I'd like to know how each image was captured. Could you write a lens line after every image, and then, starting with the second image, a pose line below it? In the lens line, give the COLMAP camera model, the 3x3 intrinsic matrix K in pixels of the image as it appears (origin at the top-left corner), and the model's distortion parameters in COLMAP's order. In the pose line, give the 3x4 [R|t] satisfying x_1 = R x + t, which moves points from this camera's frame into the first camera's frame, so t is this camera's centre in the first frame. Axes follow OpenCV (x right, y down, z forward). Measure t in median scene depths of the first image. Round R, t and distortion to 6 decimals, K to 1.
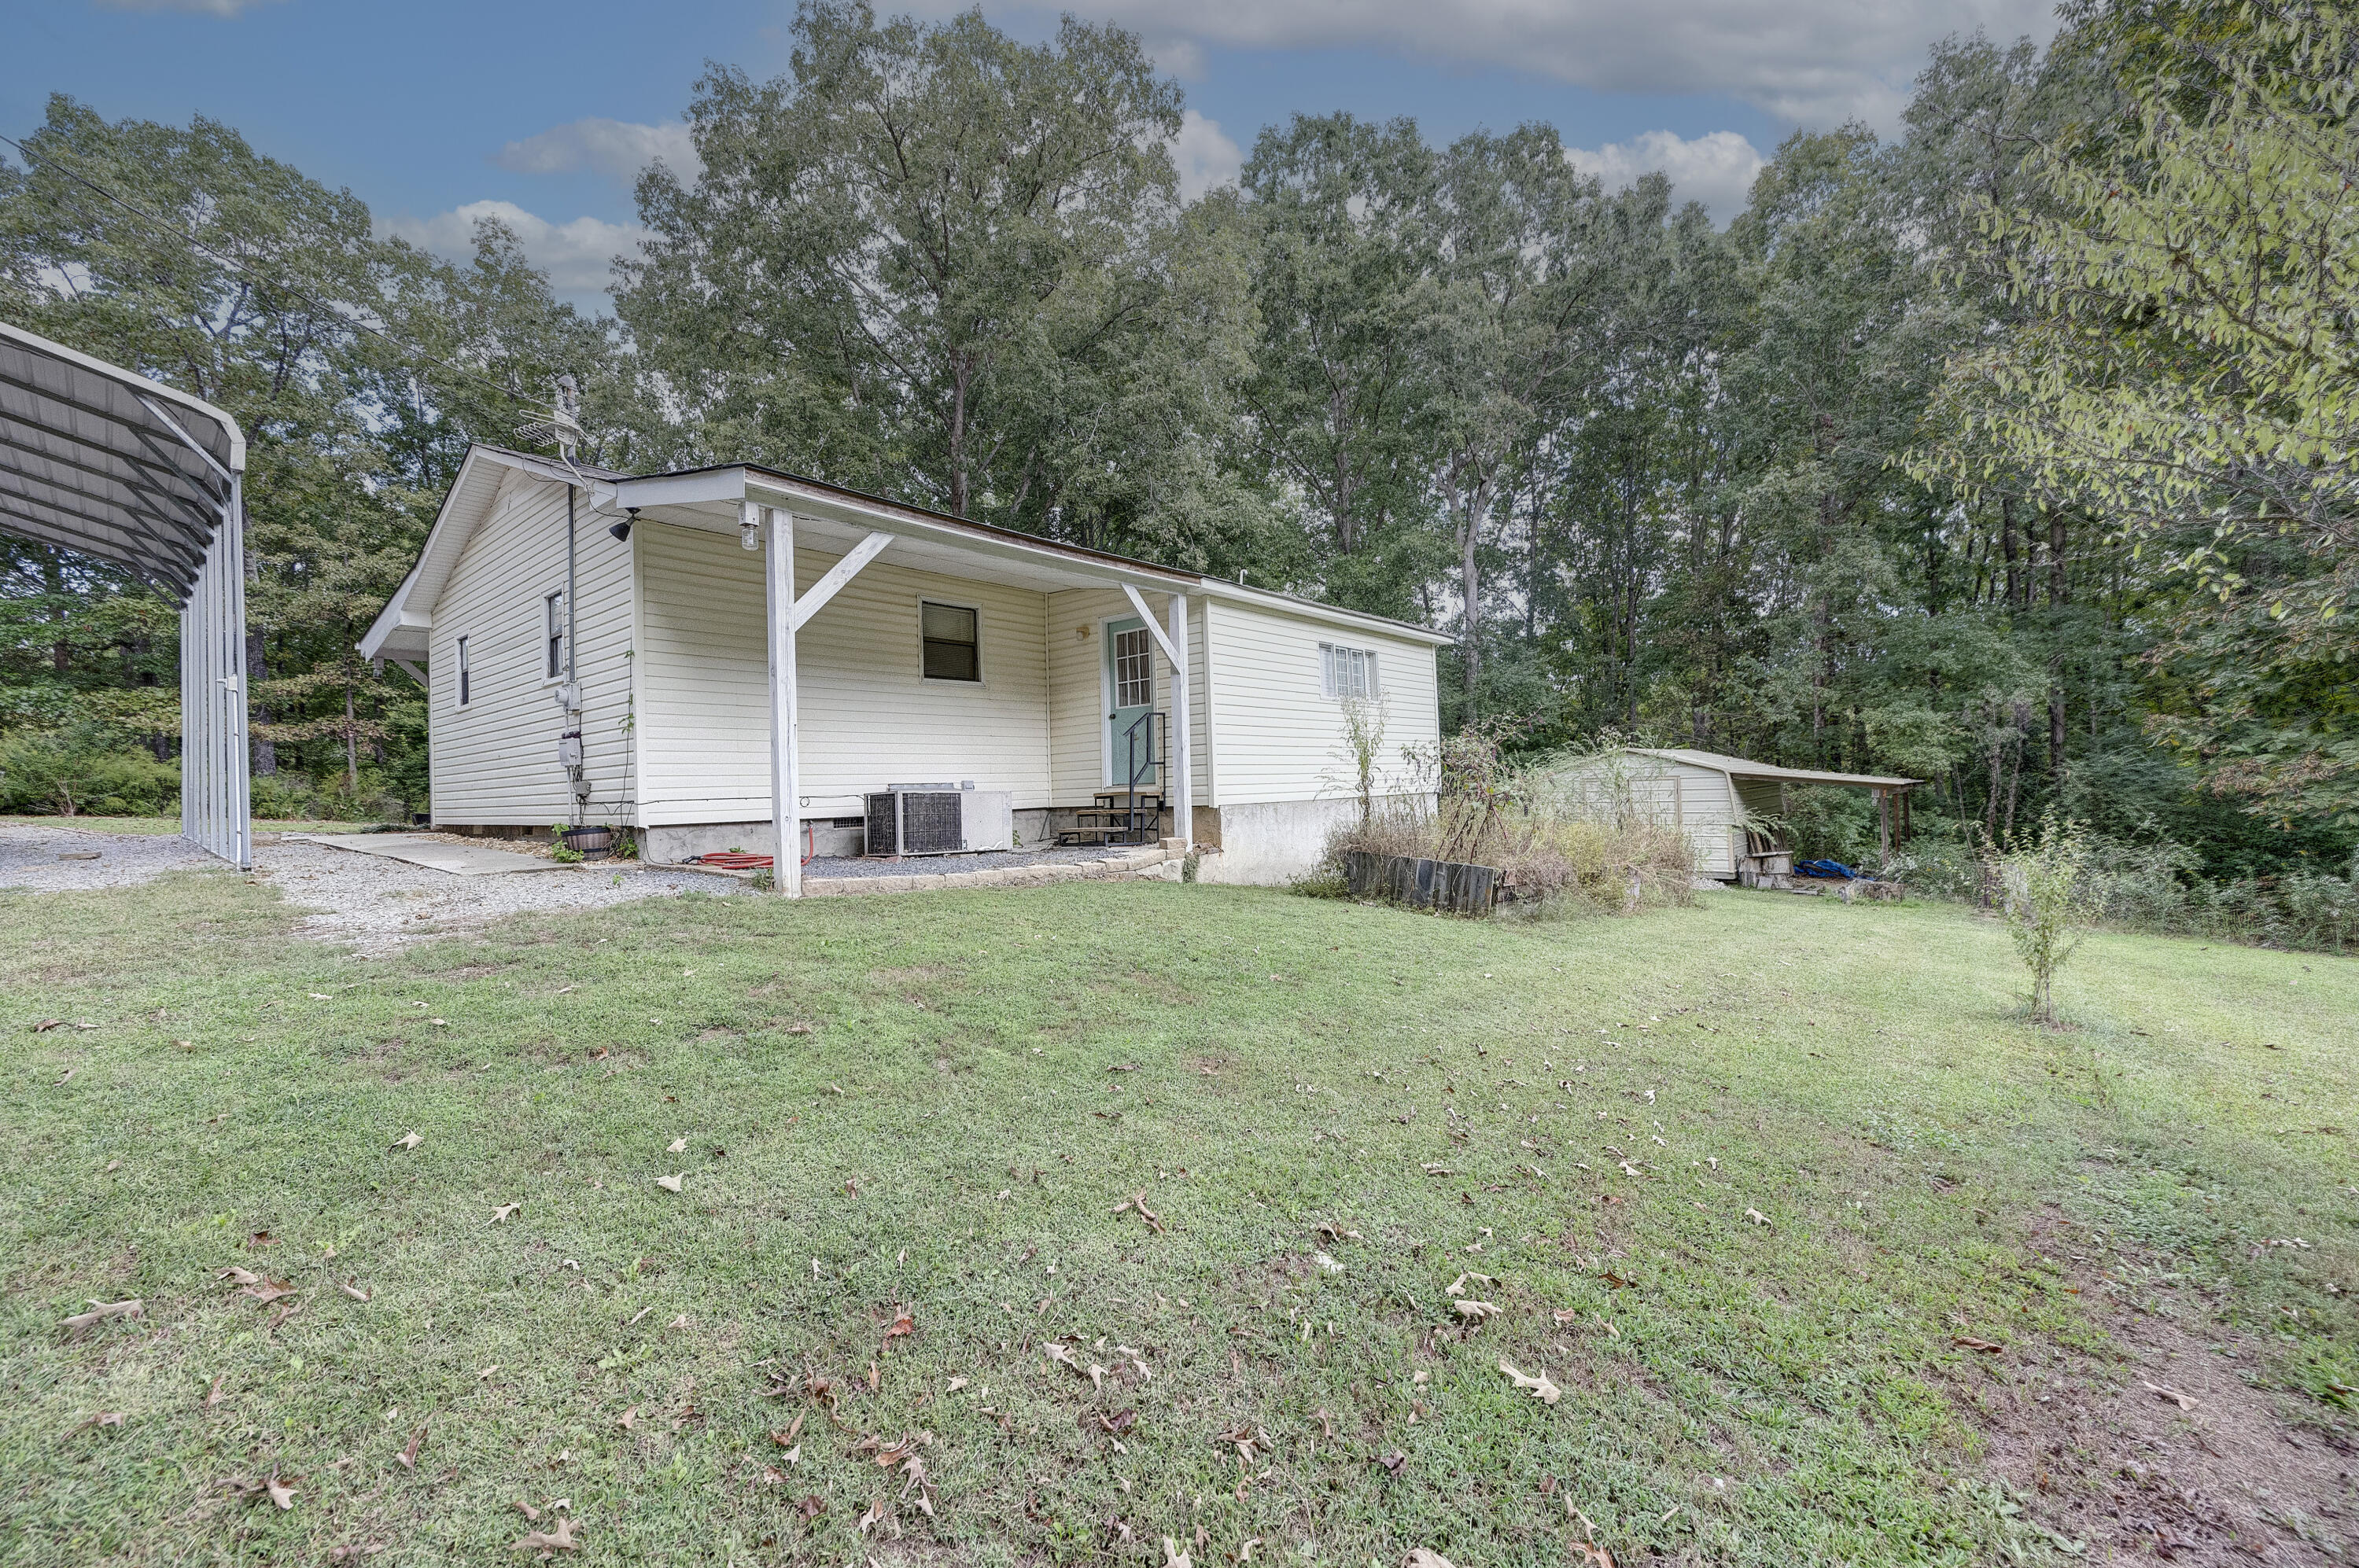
lens RADIAL K [[929.1, 0, 1180.9], [0, 929.1, 771.0], [0, 0, 1]] dist [-0.003414, -0.000581]
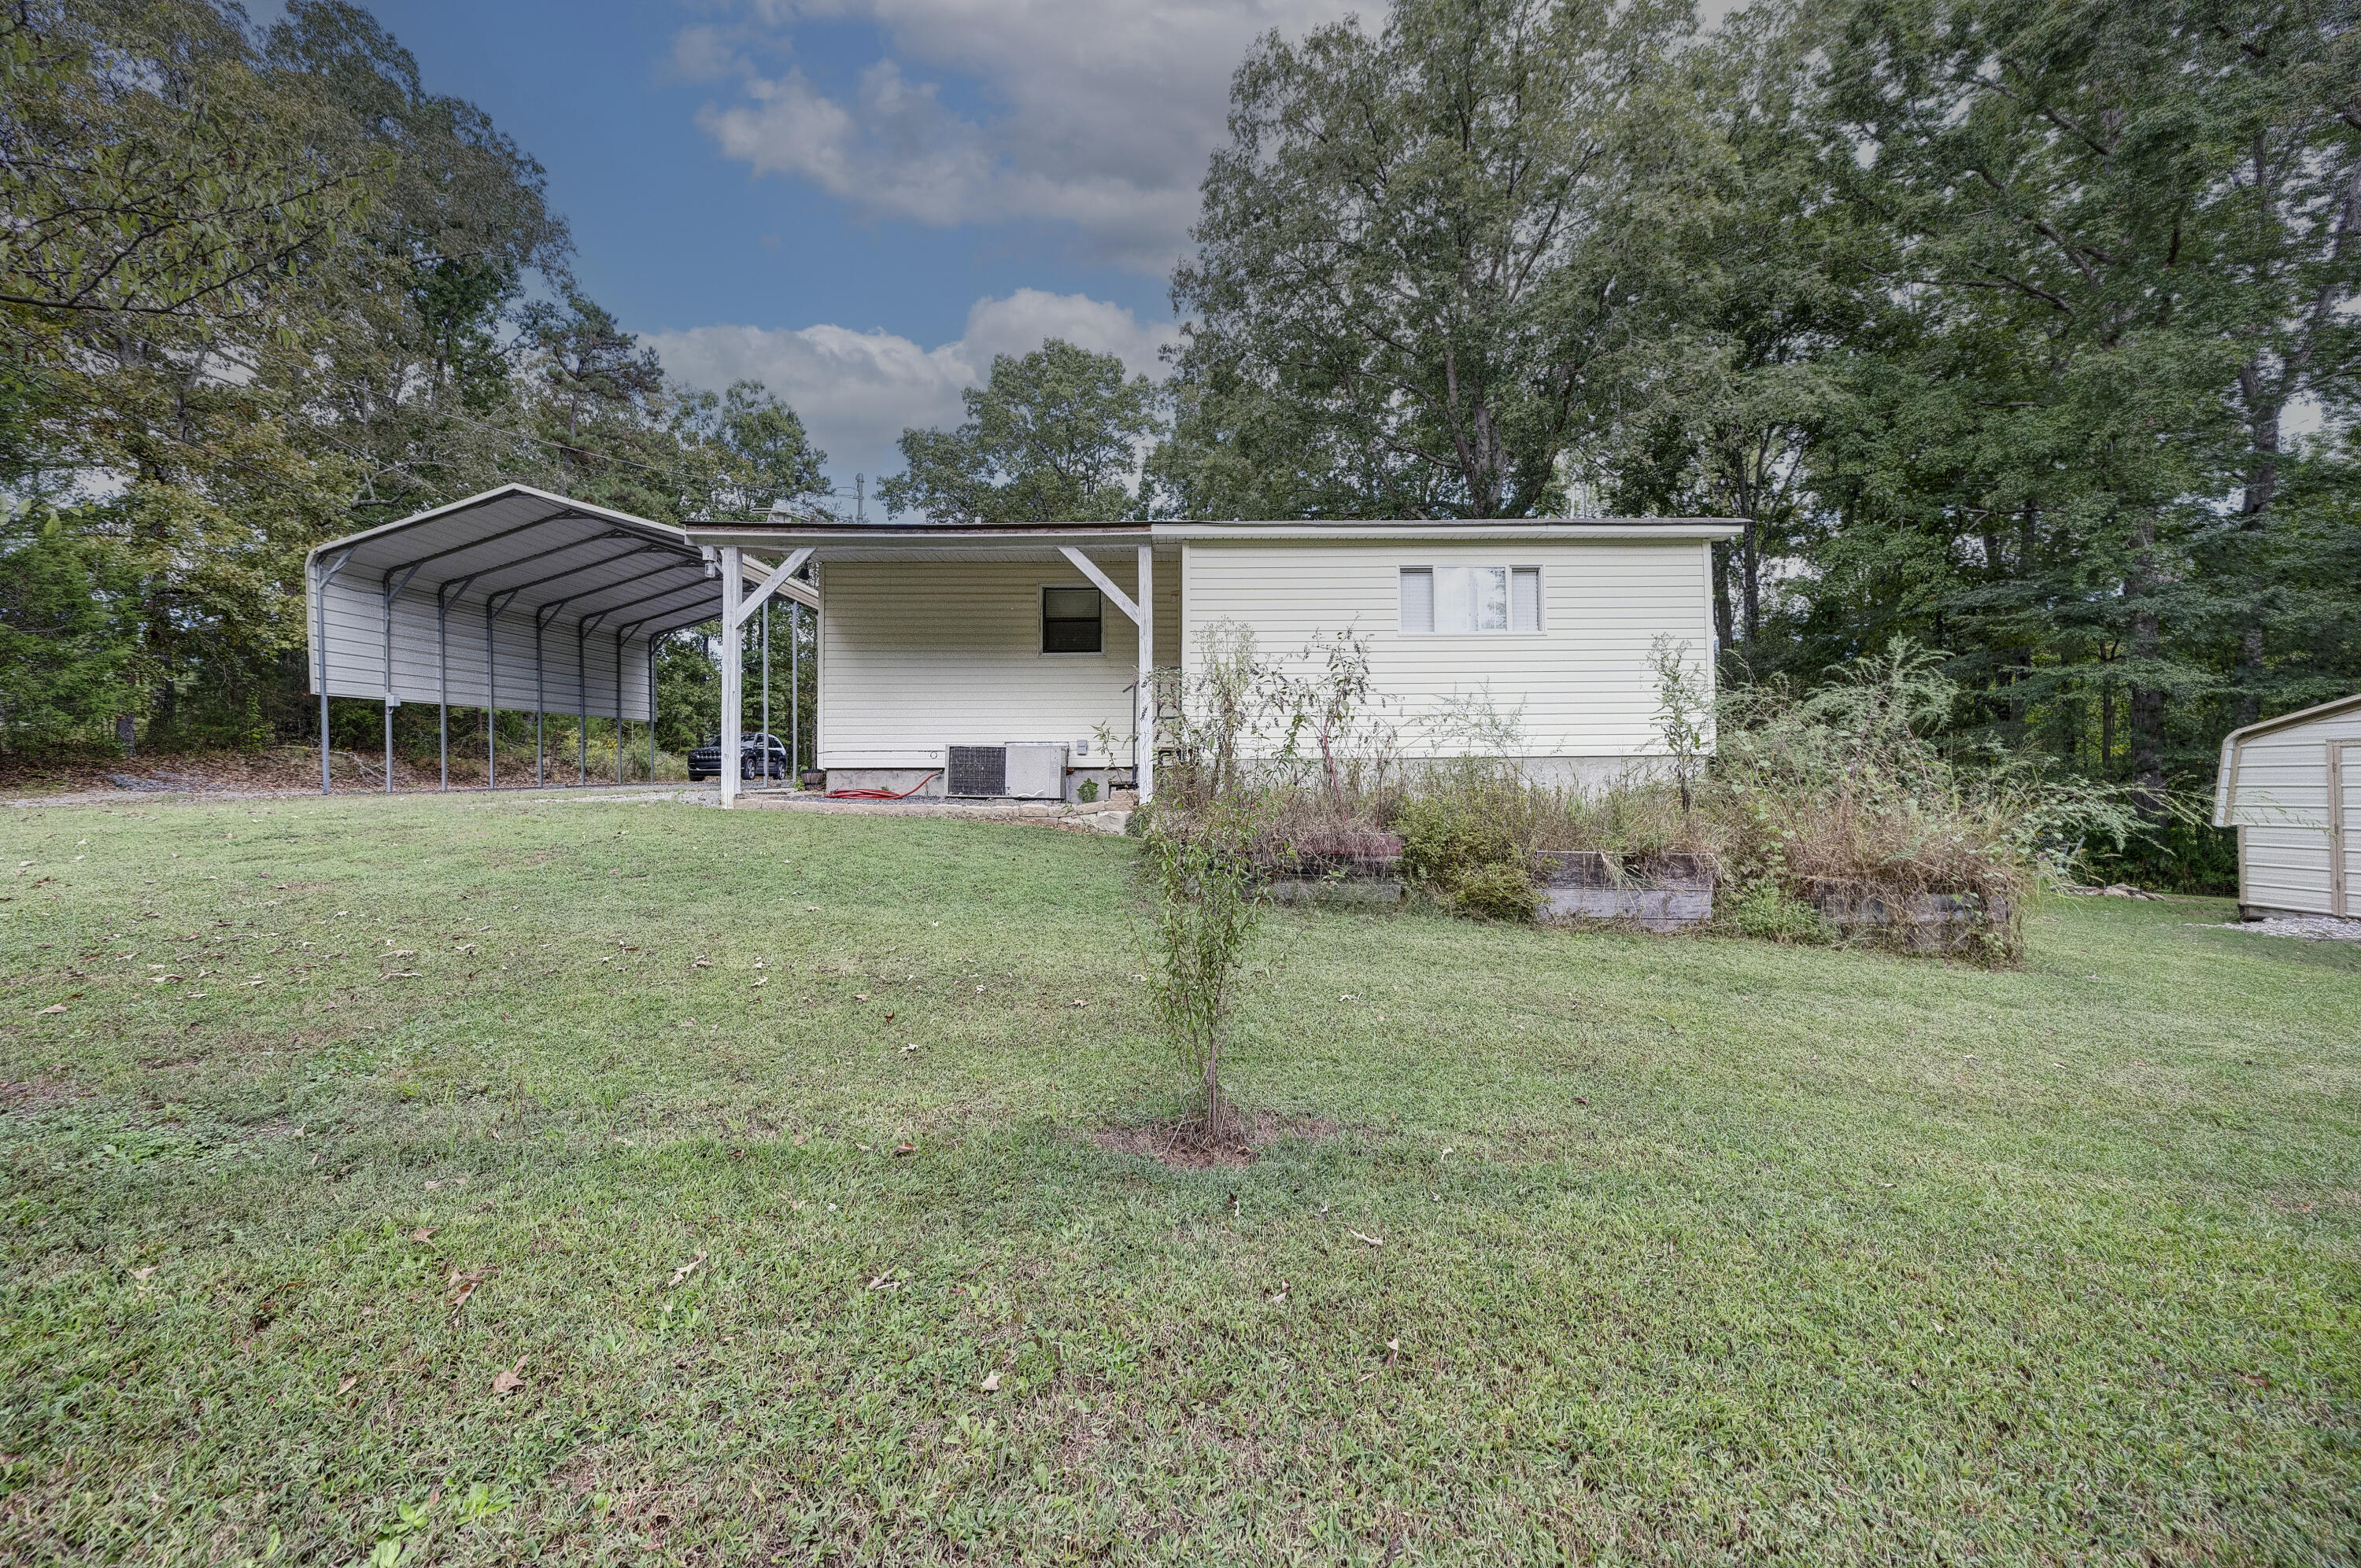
lens RADIAL K [[929.9, 0, 1181.9], [0, 929.9, 771.0], [0, 0, 1]] dist [-0.003414, -0.000581]
pose [[0.654477, 0.009084, -0.756028, 0.819446], [-0.002369, 0.999948, 0.009964, 0.042378], [0.756078, -0.004731, 0.654464, 0.403563]]
